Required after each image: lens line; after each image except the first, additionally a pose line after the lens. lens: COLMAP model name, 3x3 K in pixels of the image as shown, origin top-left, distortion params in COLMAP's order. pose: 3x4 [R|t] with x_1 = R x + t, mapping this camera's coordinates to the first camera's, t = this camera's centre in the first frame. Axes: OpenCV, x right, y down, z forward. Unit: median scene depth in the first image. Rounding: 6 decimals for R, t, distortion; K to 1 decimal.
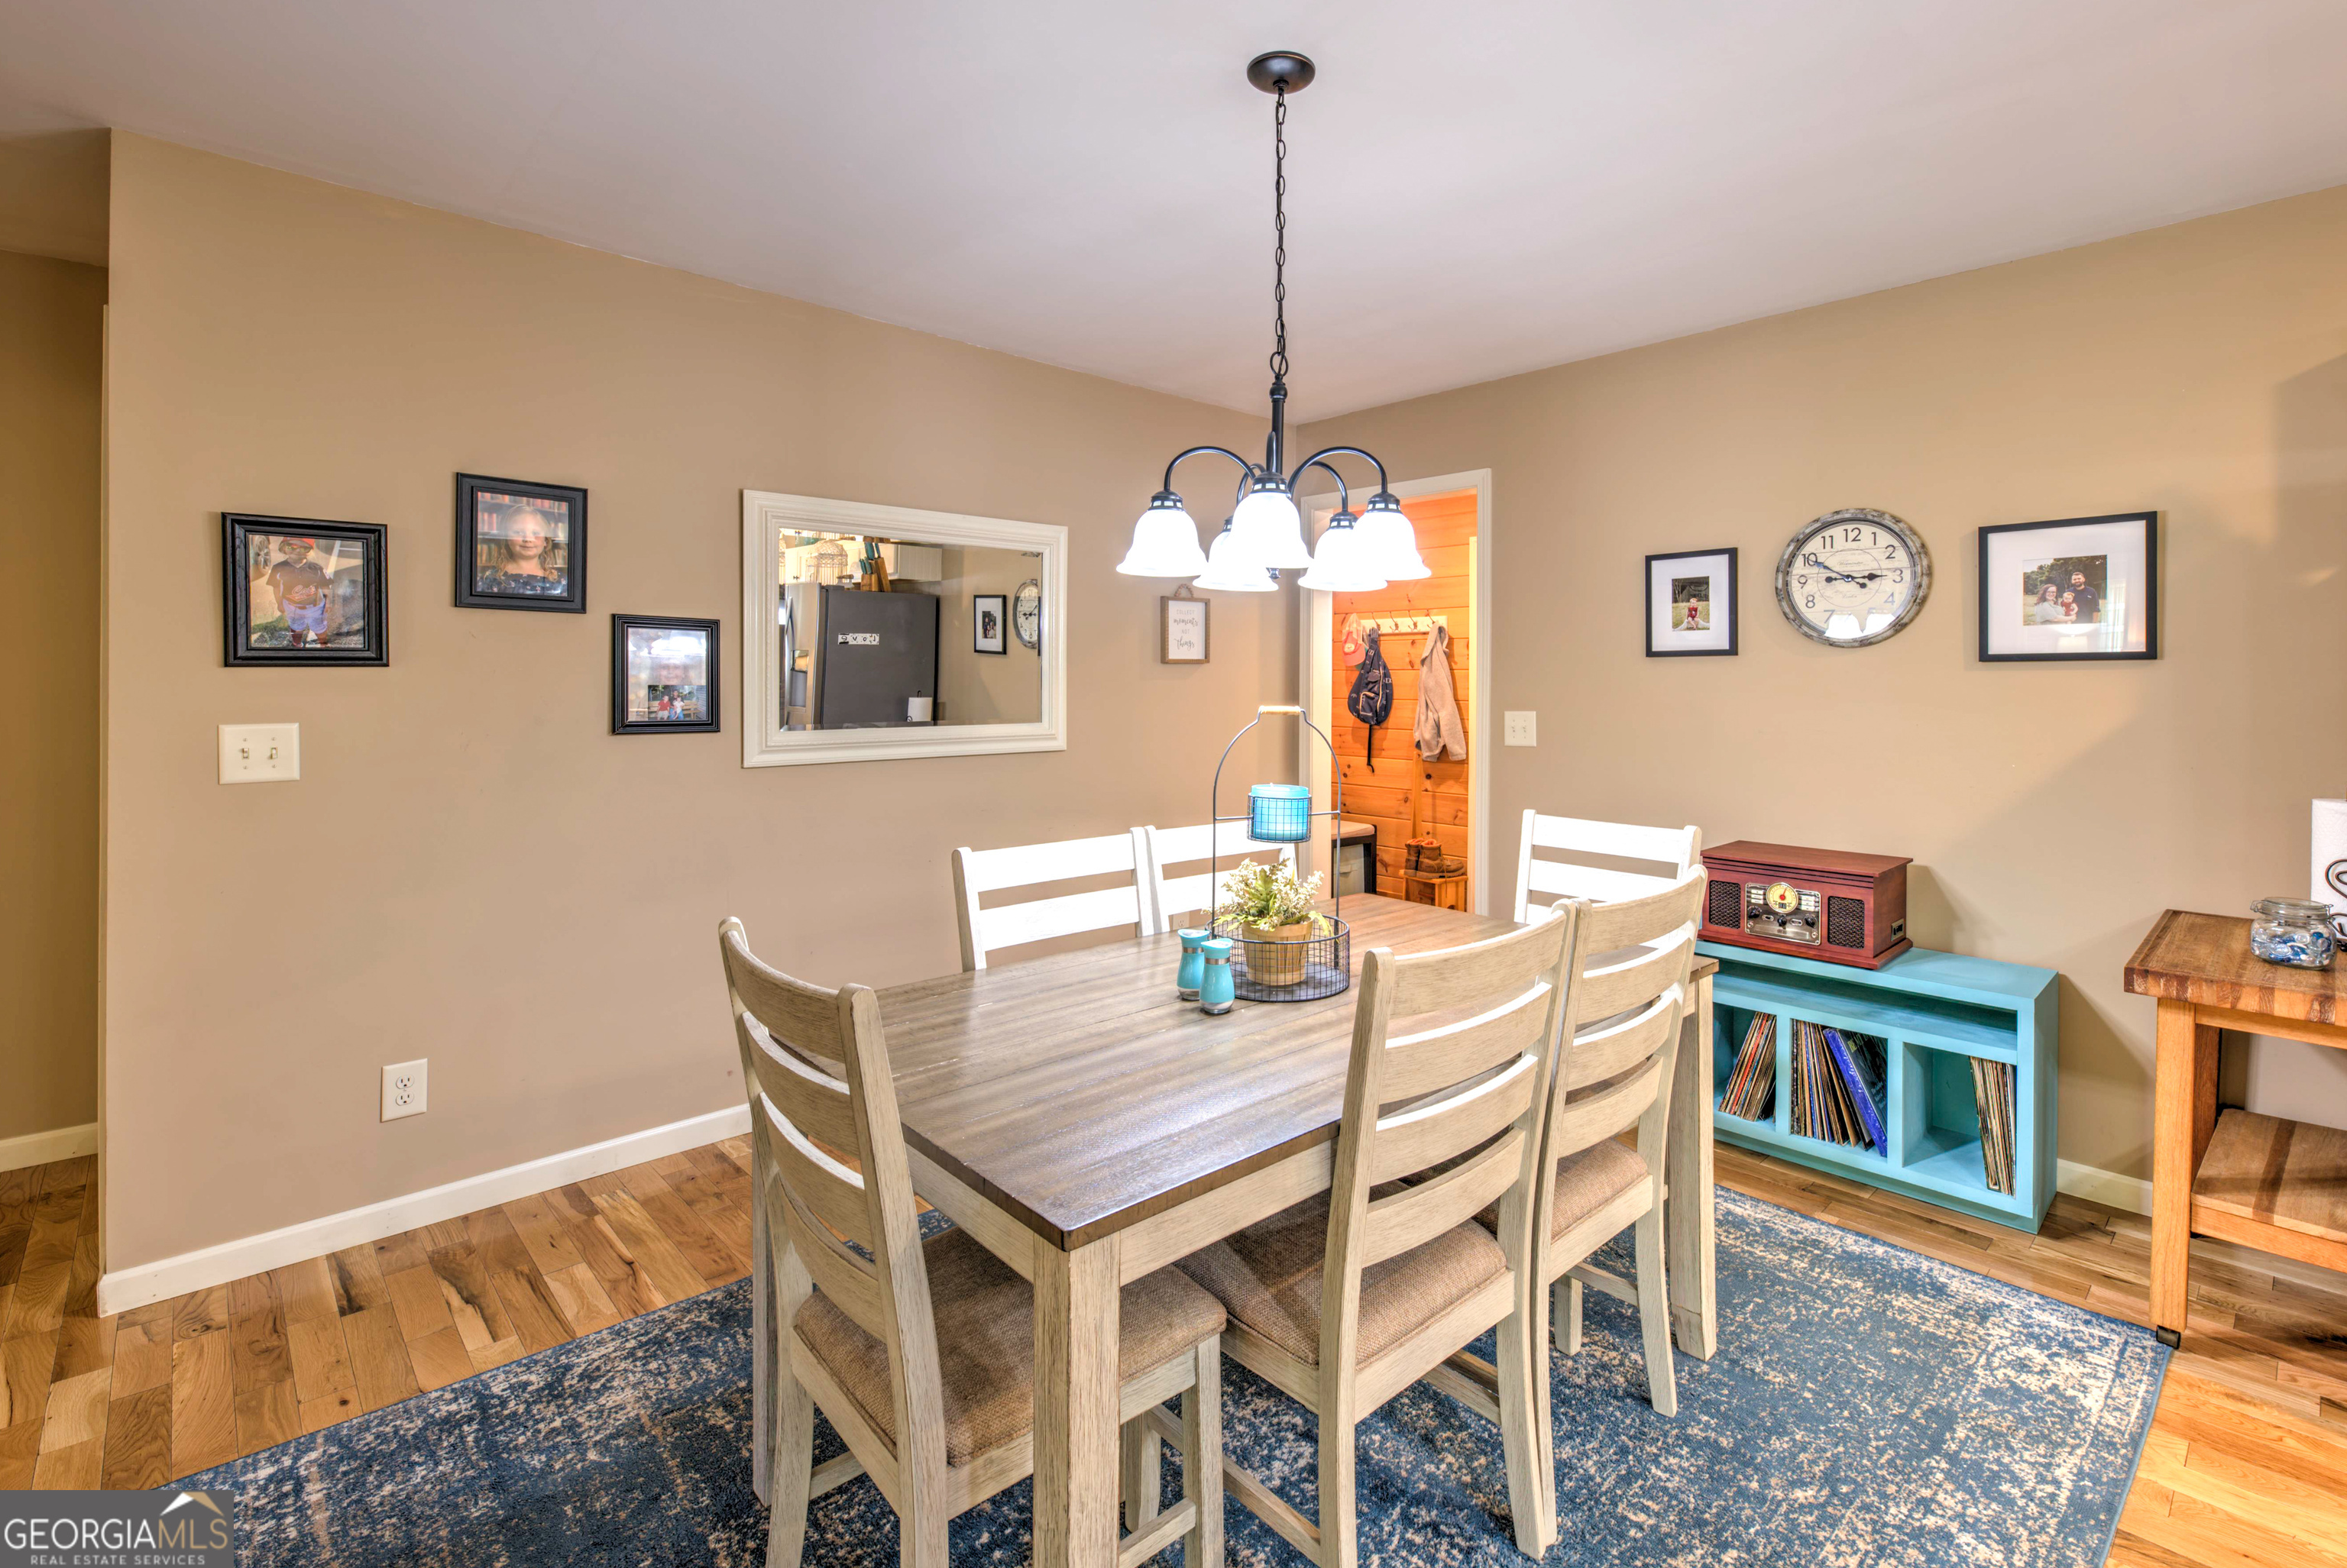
lens RADIAL K [[1042.8, 0, 1248.7], [0, 1042.8, 685.4], [0, 0, 1]] dist [0.000970, -0.003672]
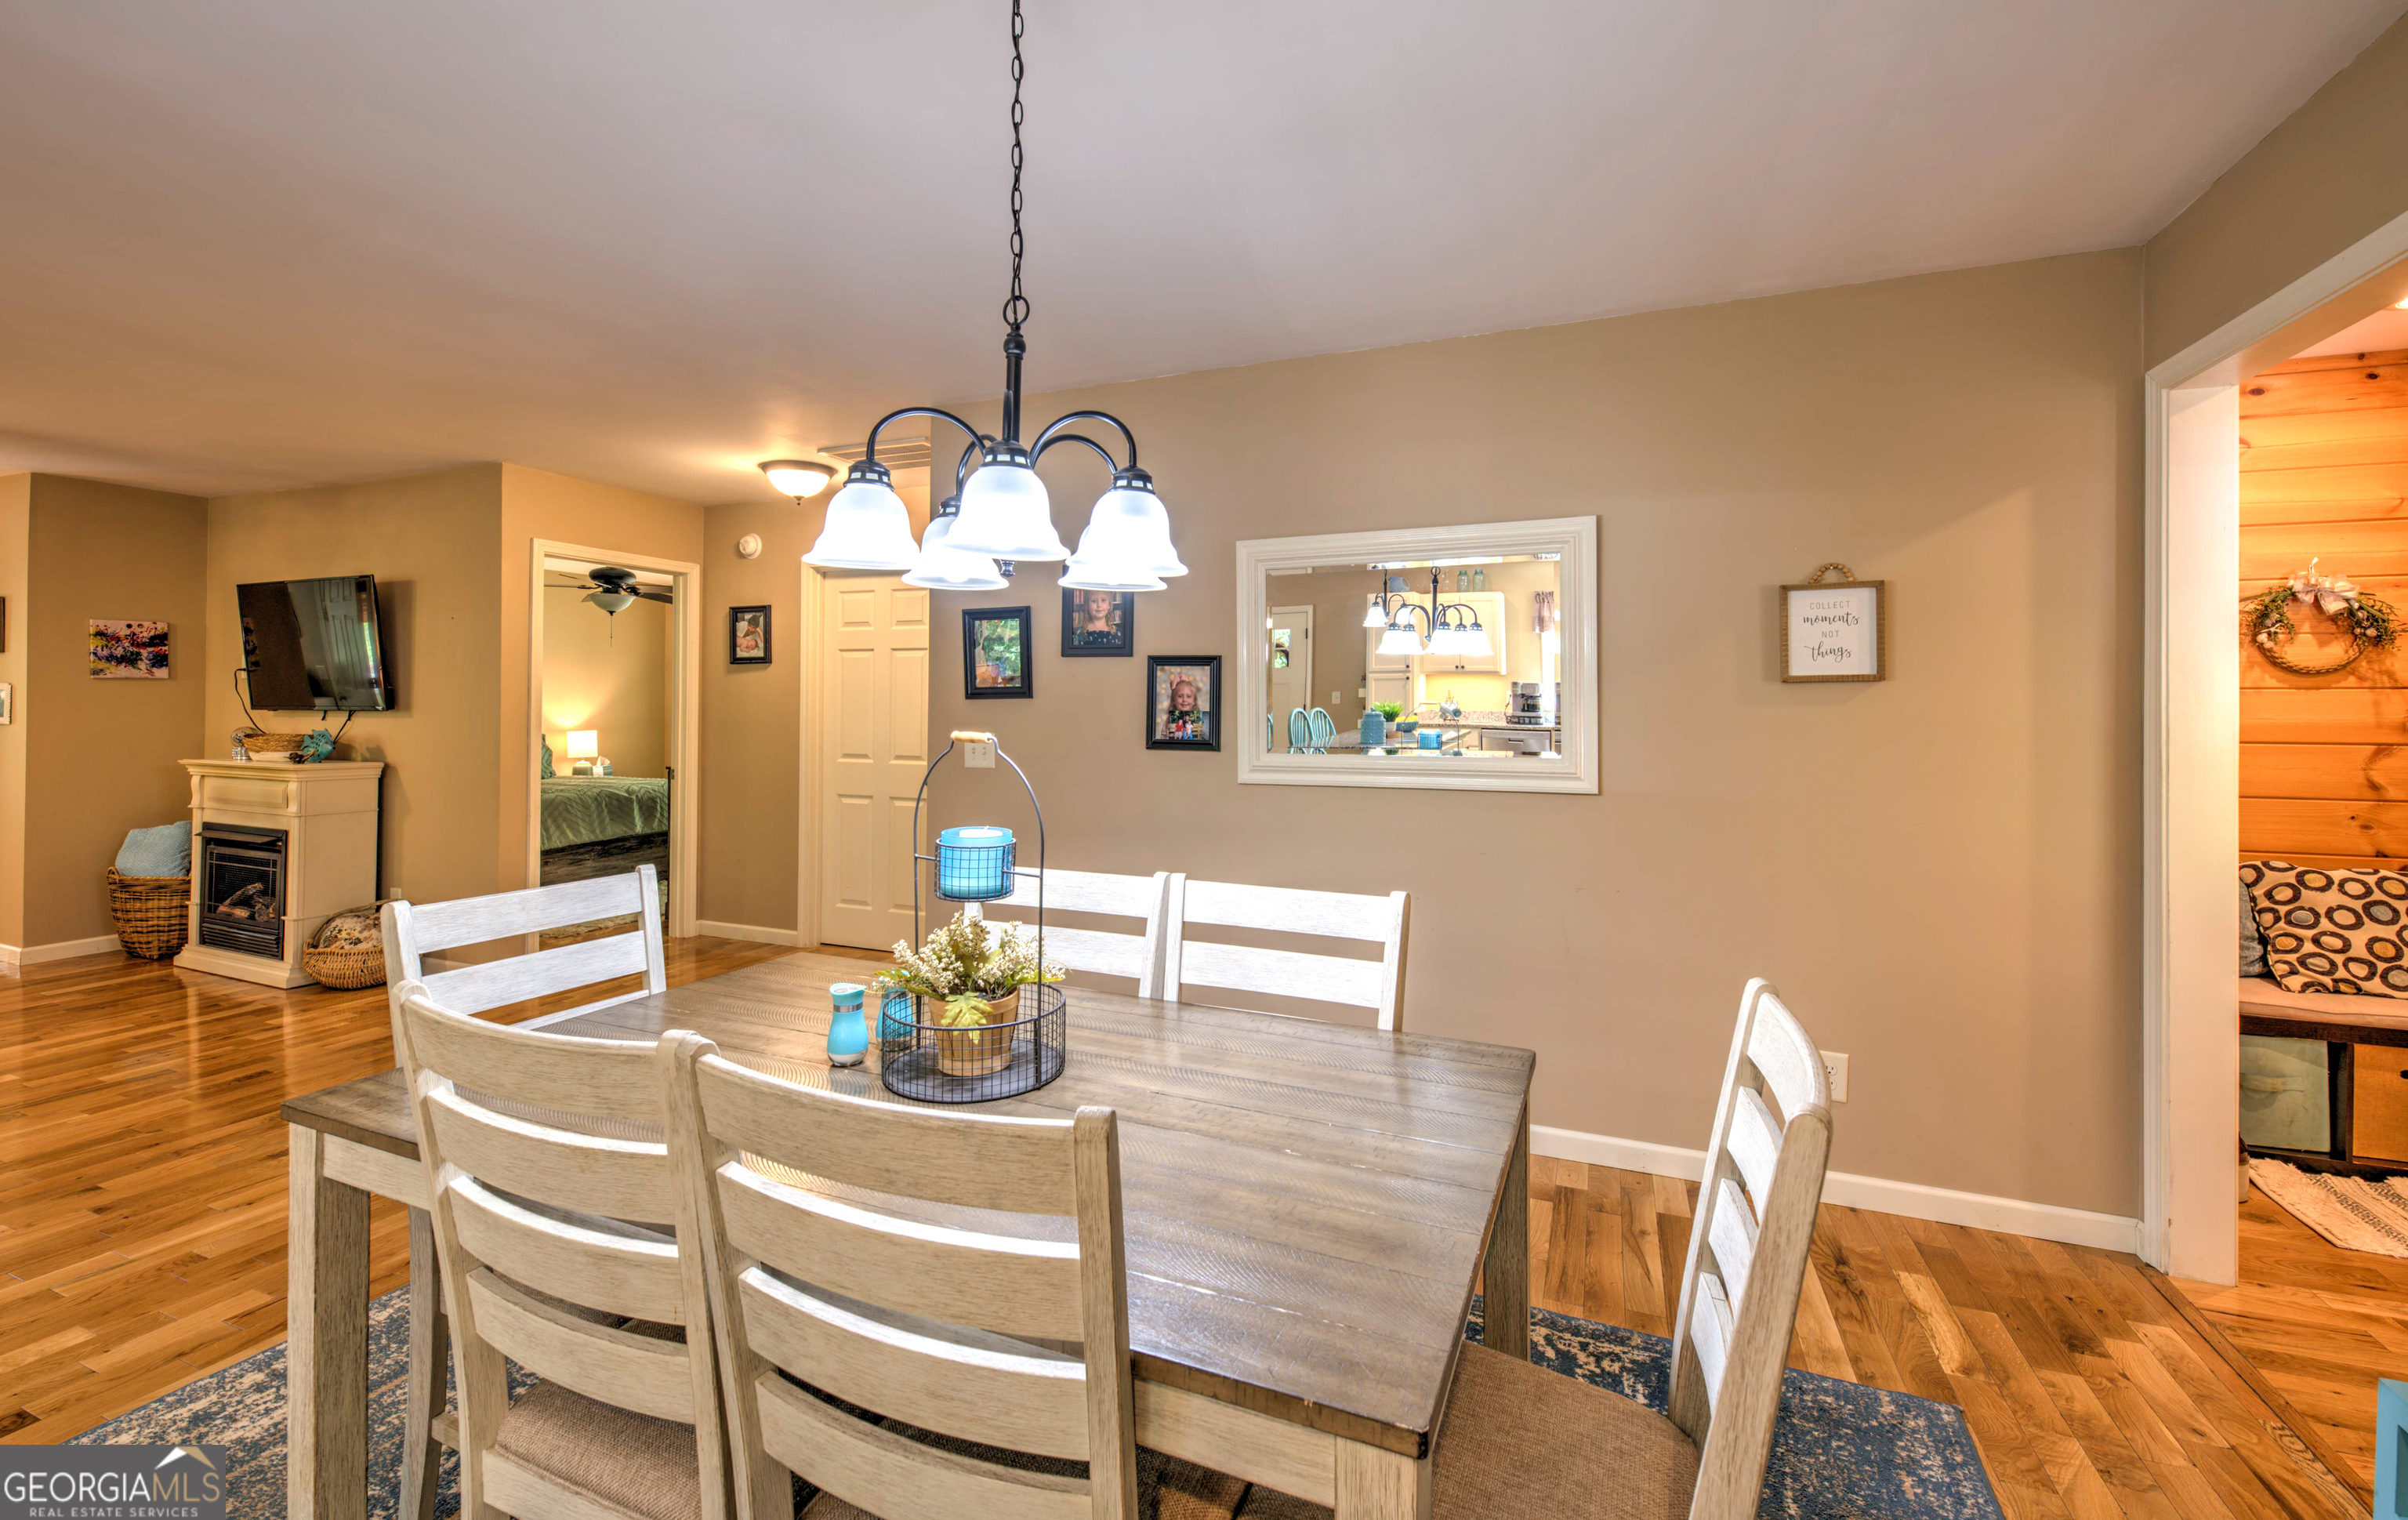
lens RADIAL K [[994.8, 0, 1227.7], [0, 994.8, 700.6], [0, 0, 1]] dist [-0.014375, -0.001364]
pose [[0.409466, -0.011217, -0.912256, 0.539159], [-0.006388, 0.999865, -0.015162, 0.005135], [0.912303, 0.012036, 0.409339, 0.573893]]
